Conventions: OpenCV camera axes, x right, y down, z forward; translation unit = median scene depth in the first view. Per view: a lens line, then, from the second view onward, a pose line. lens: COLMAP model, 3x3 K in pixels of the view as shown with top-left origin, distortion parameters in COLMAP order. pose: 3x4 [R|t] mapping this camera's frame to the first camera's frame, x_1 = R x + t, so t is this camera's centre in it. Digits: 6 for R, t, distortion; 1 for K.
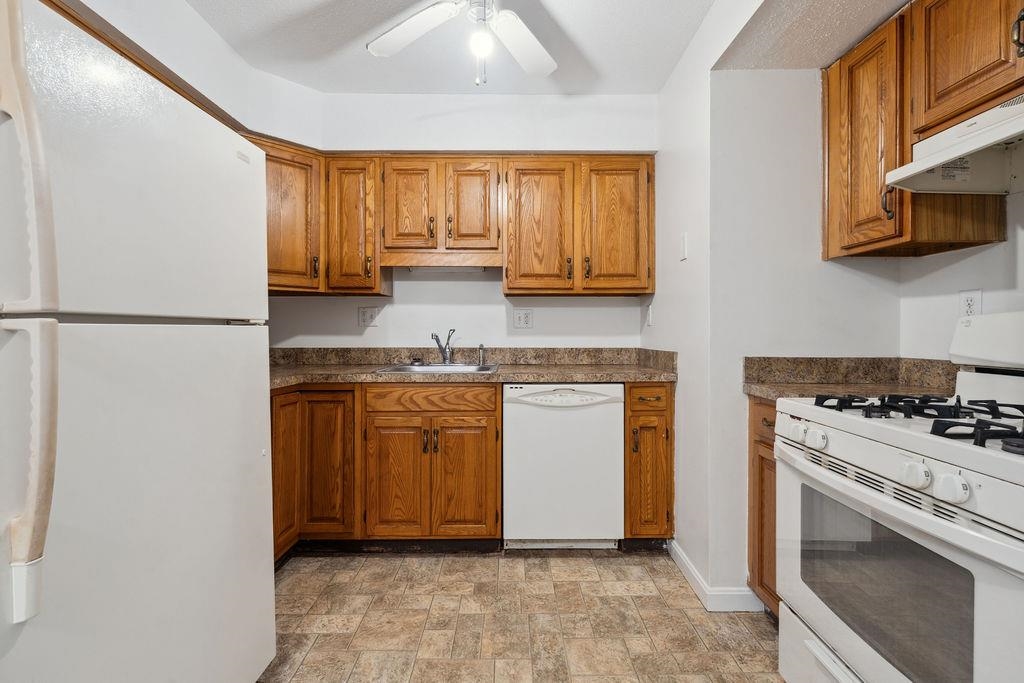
lens RADIAL K [[449.8, 0, 513.0], [0, 449.8, 332.3], [0, 0, 1]] dist [-0.003267, -0.000089]
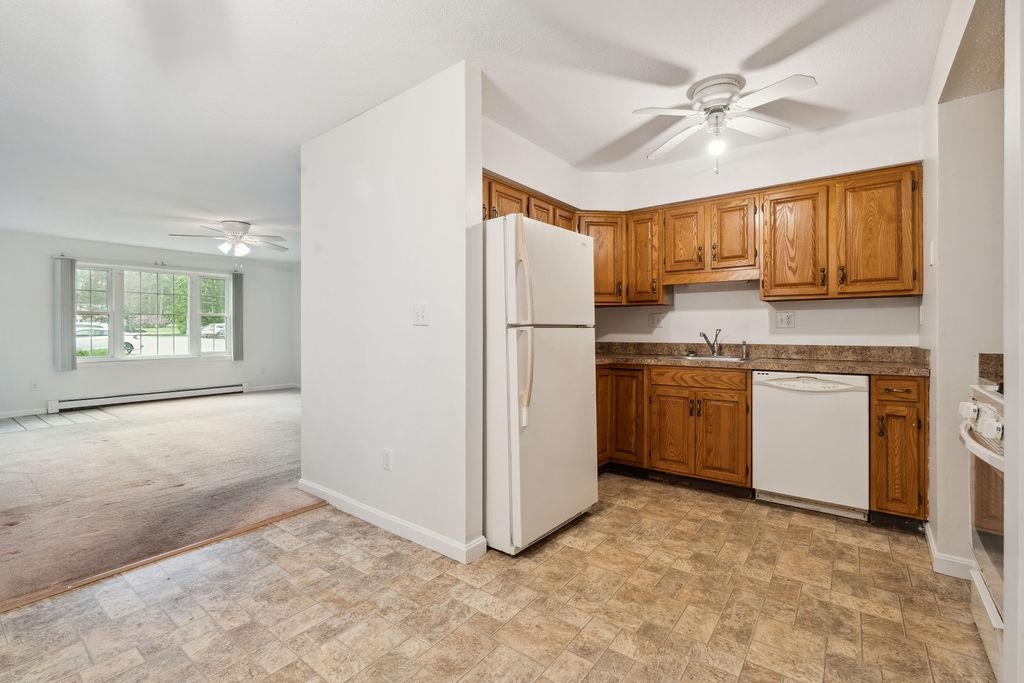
lens RADIAL K [[449.8, 0, 513.0], [0, 449.8, 332.3], [0, 0, 1]] dist [-0.003267, -0.000089]
pose [[0.791403, 0.000459, -0.611294, 0.218581], [-0.000191, 1.000000, 0.000502, 0.001775], [0.611294, -0.000281, 0.791403, -0.454138]]
